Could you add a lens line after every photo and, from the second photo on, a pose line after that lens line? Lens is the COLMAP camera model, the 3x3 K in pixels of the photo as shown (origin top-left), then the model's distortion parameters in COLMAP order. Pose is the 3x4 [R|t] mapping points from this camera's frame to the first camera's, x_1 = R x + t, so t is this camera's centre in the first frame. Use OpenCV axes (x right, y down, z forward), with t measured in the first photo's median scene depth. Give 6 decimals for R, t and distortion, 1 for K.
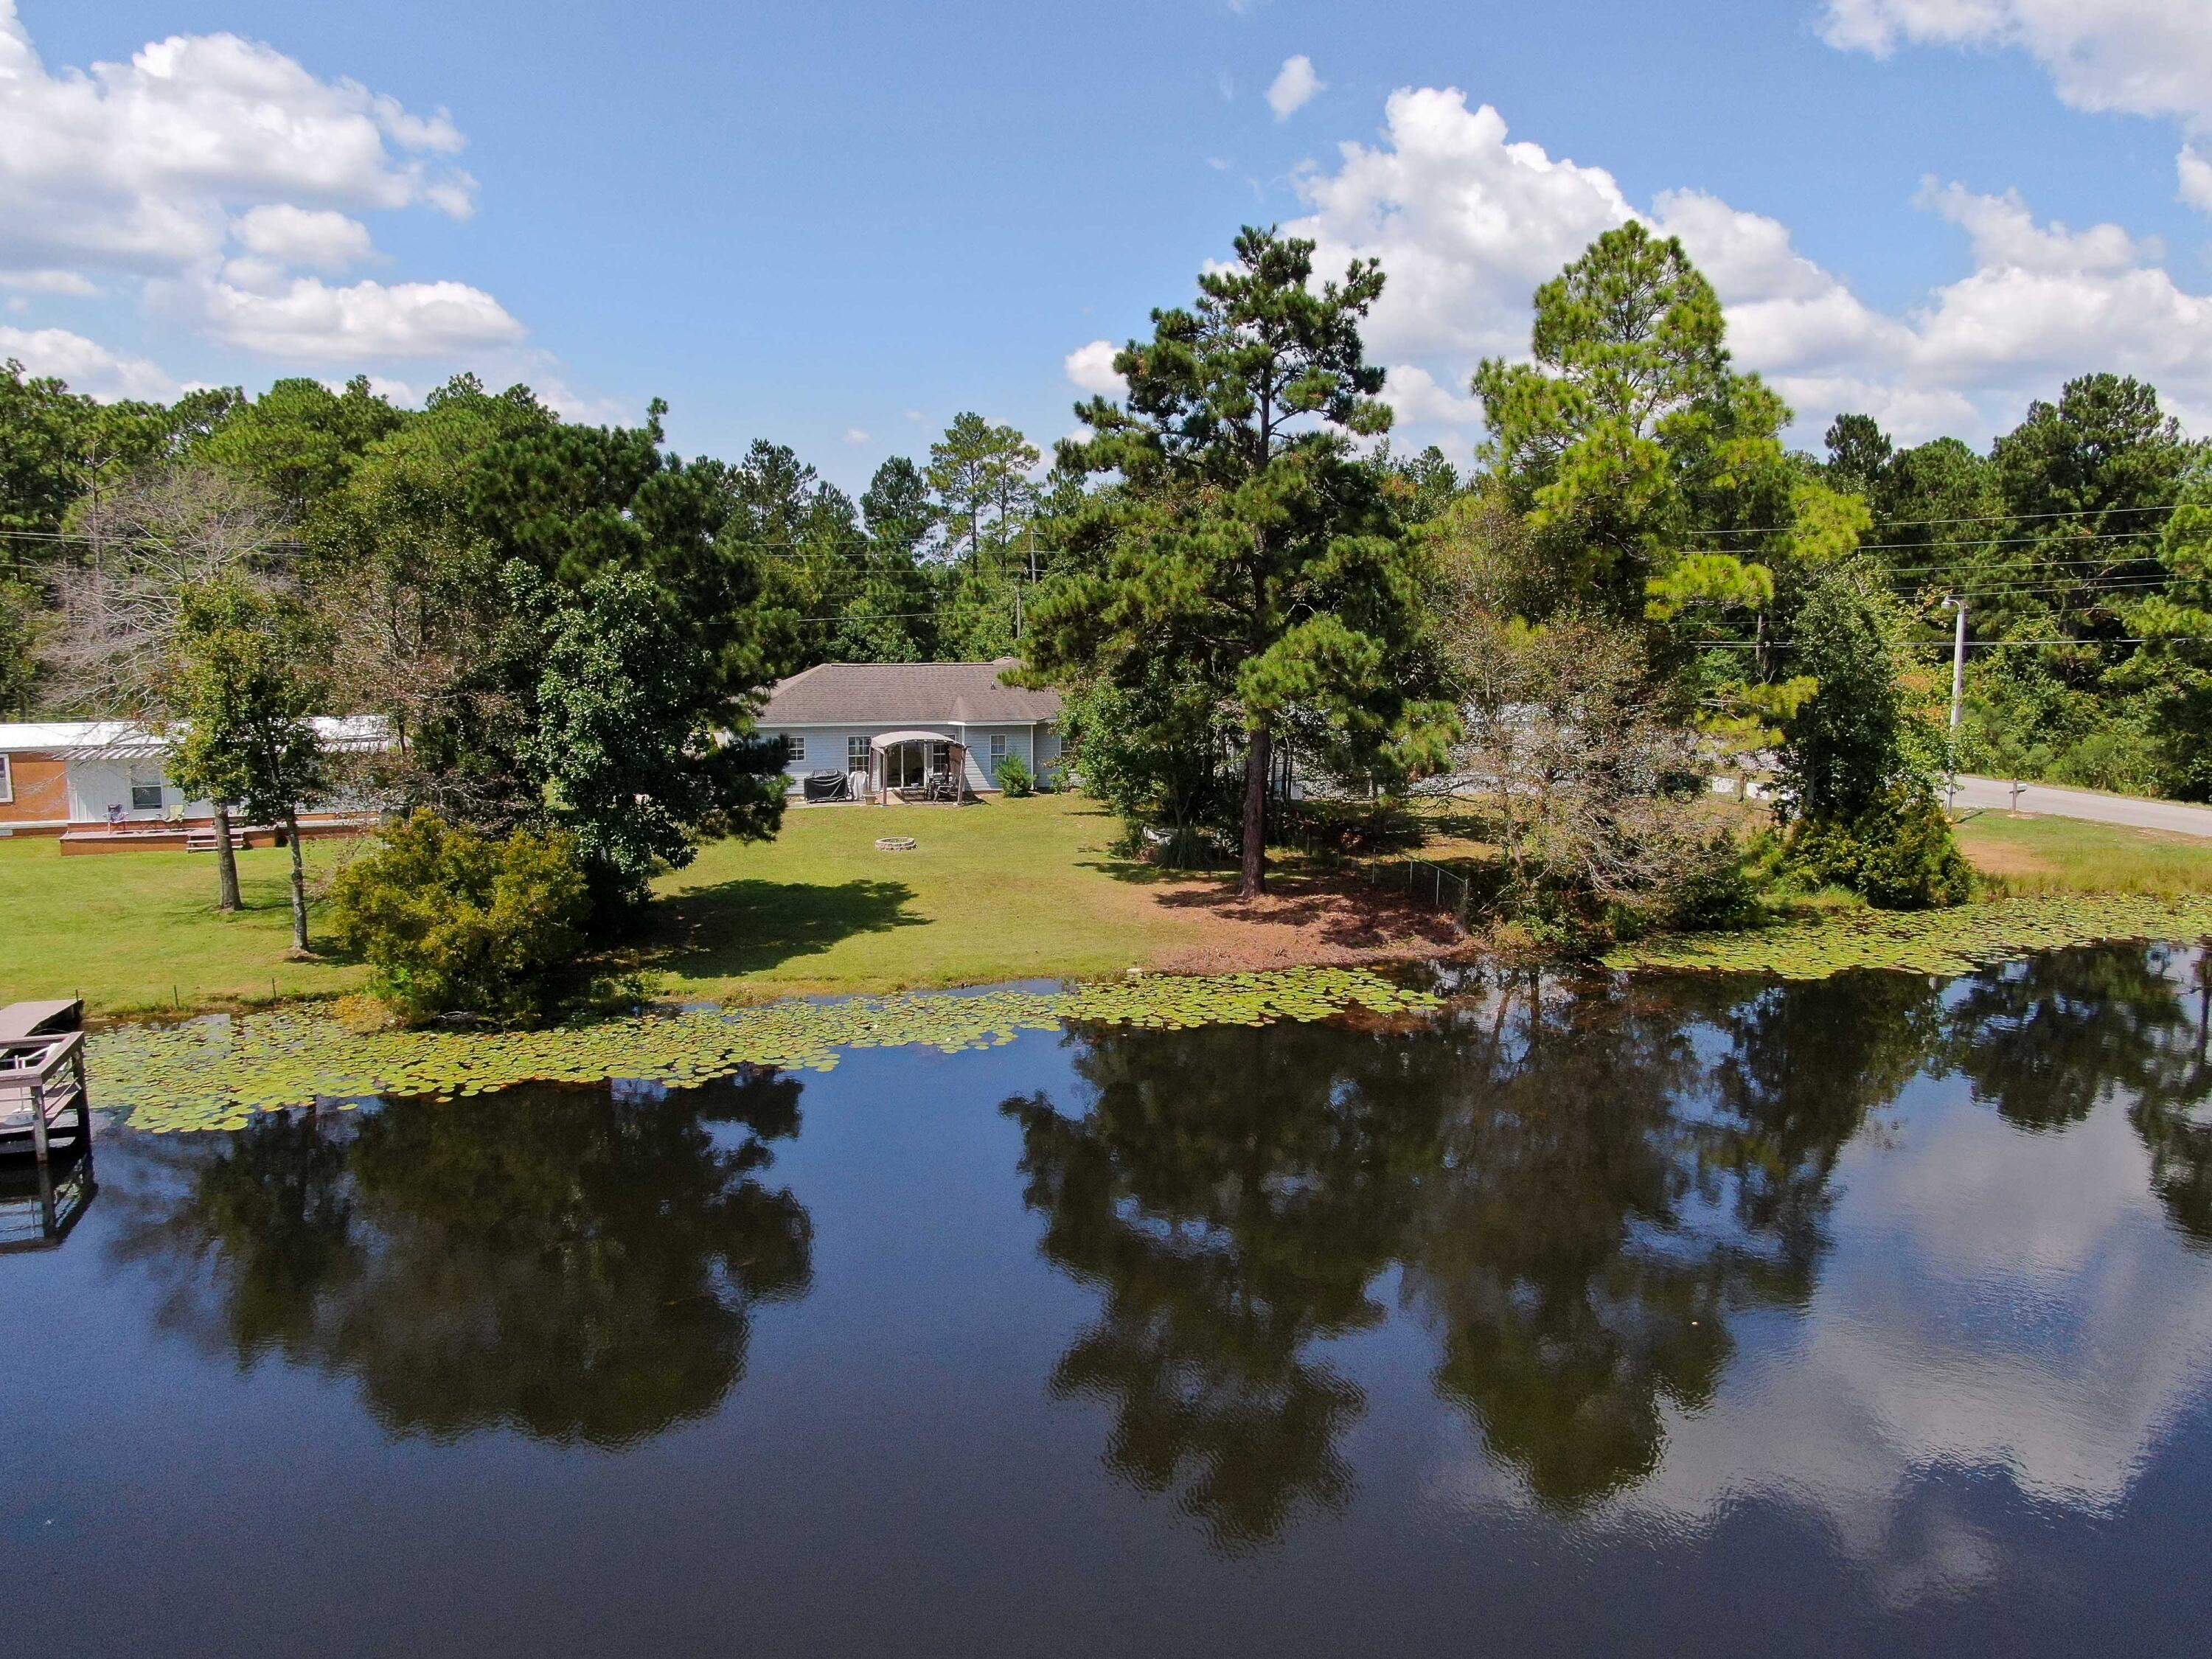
lens RADIAL K [[1584.6, 0, 1107.3], [0, 1584.6, 767.2], [0, 0, 1]] dist [-0.030124, 0.005032]
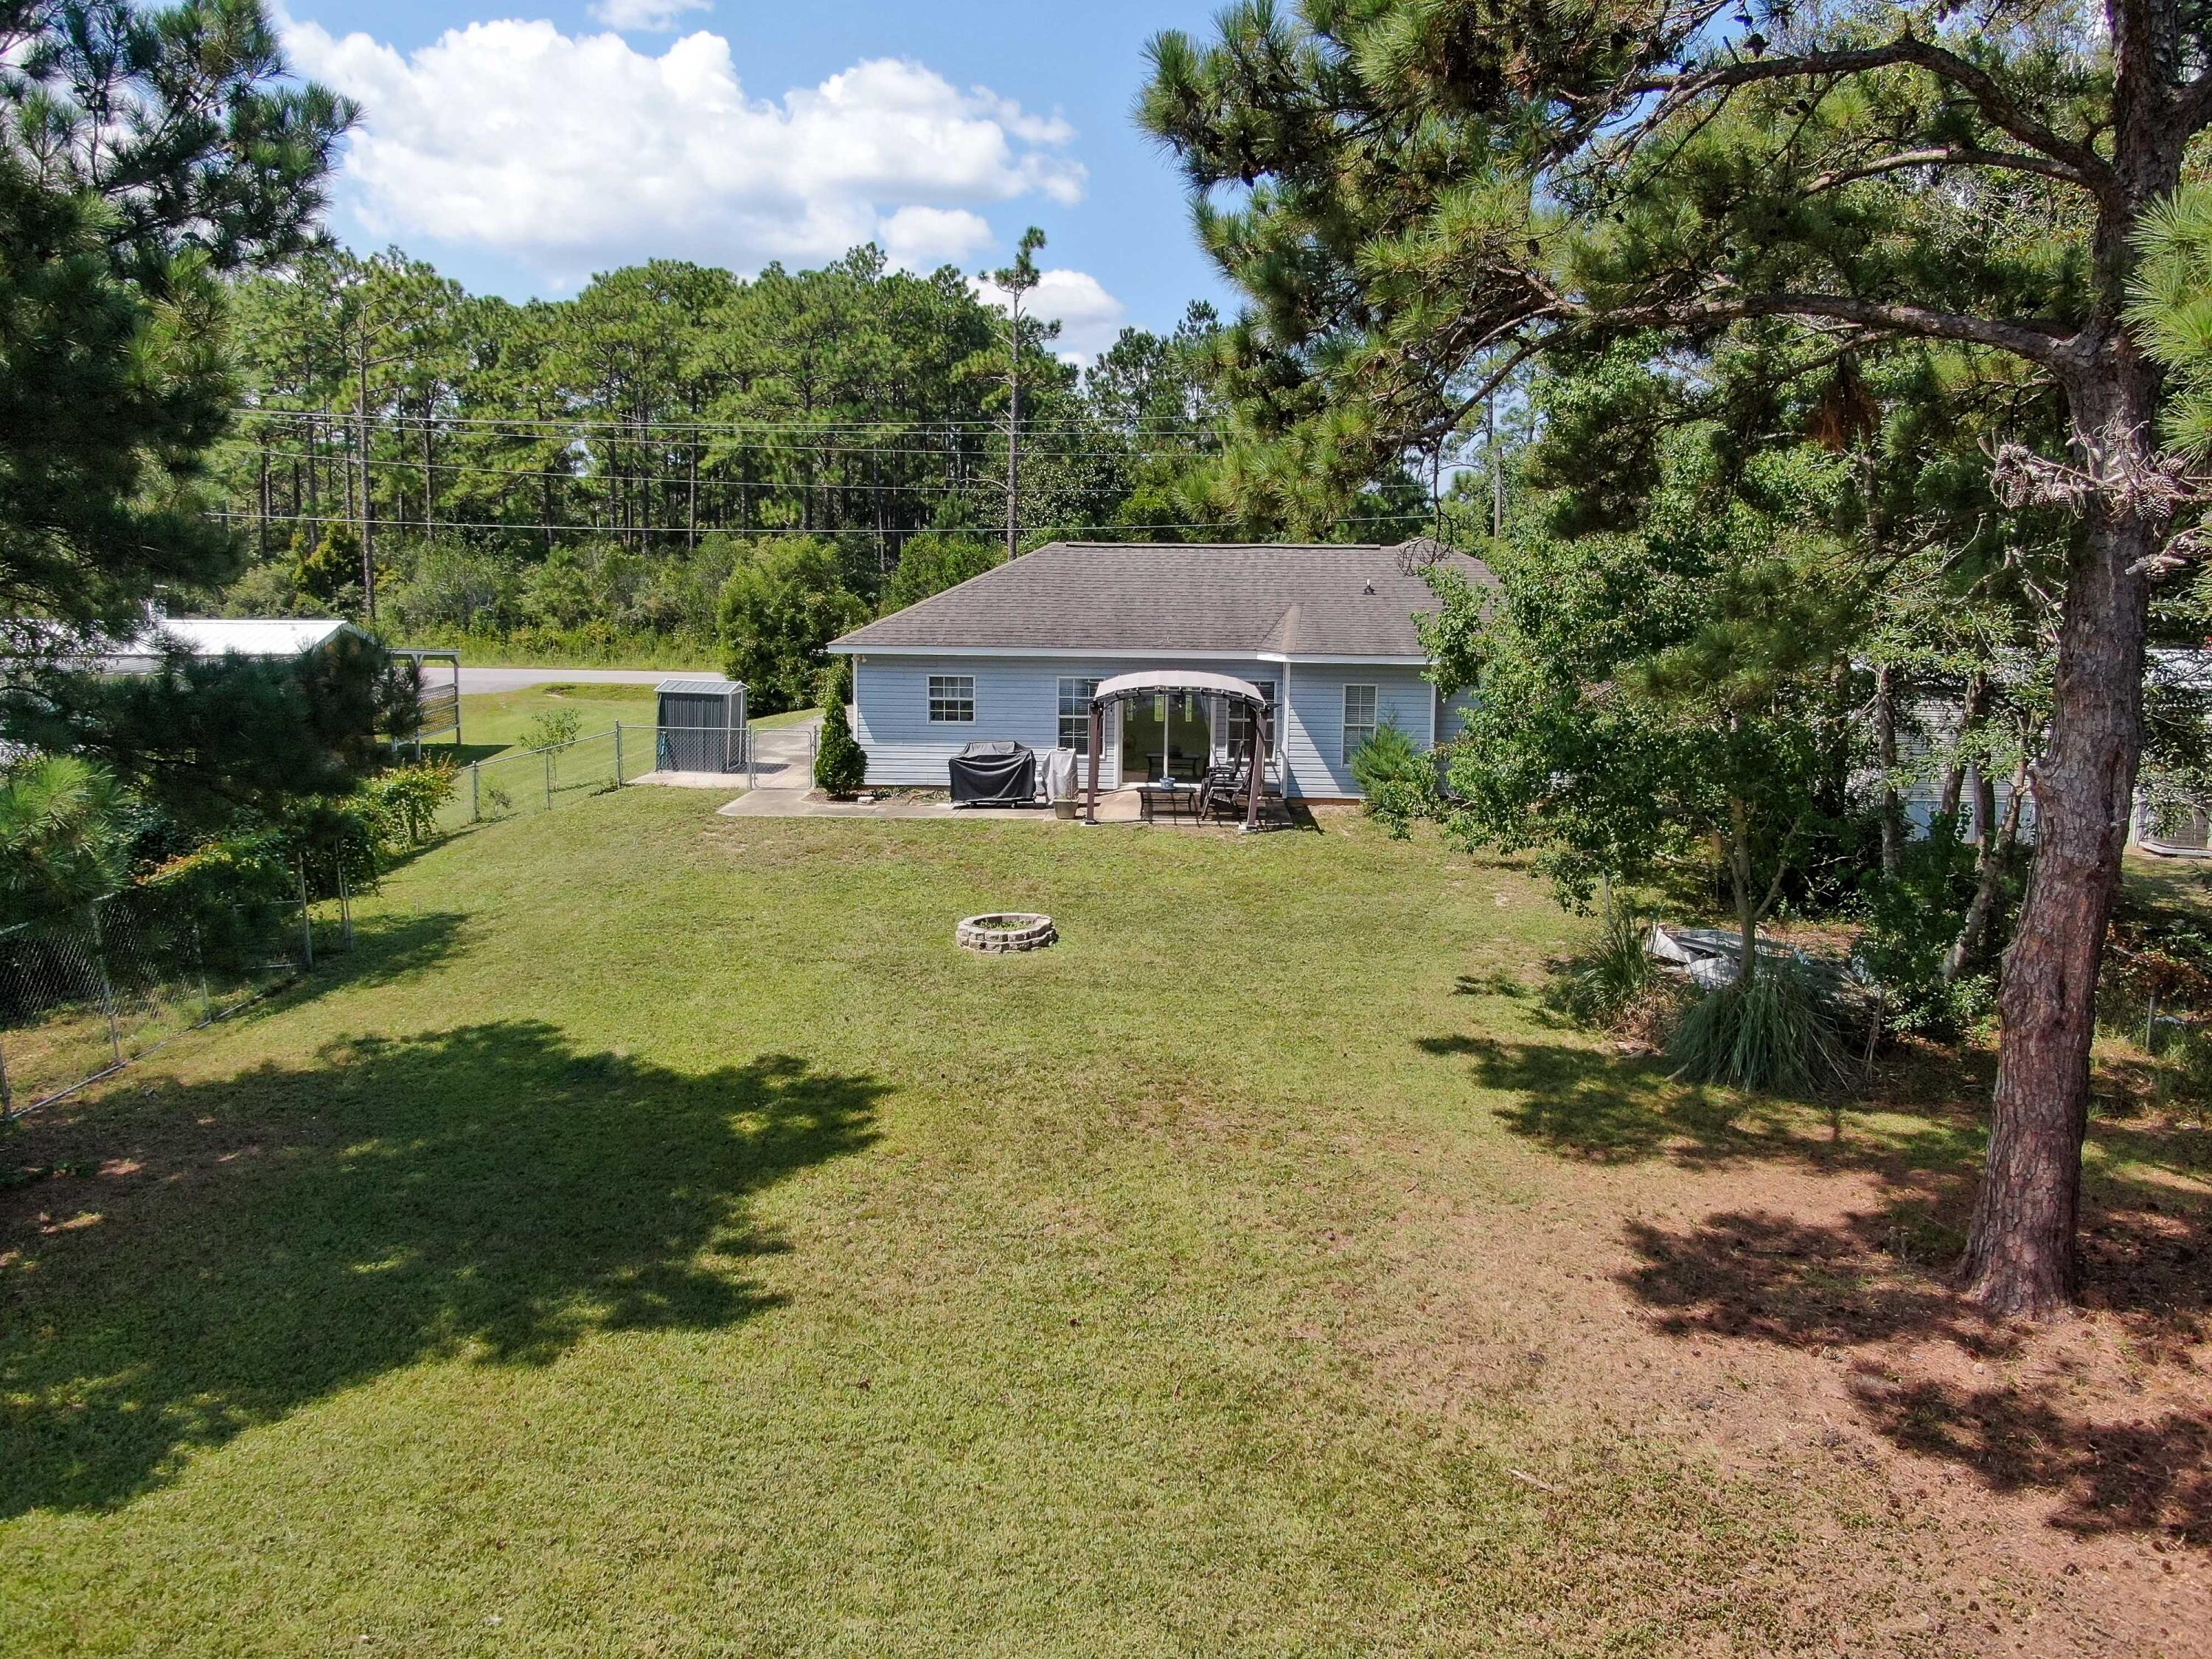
lens RADIAL K [[1584.6, 0, 1107.3], [0, 1584.6, 767.2], [0, 0, 1]] dist [-0.030124, 0.005032]
pose [[0.937218, 0.048139, -0.345406, 0.027877], [-0.040719, 0.998758, 0.028709, -0.006205], [0.346359, -0.012842, 0.938014, 0.553999]]
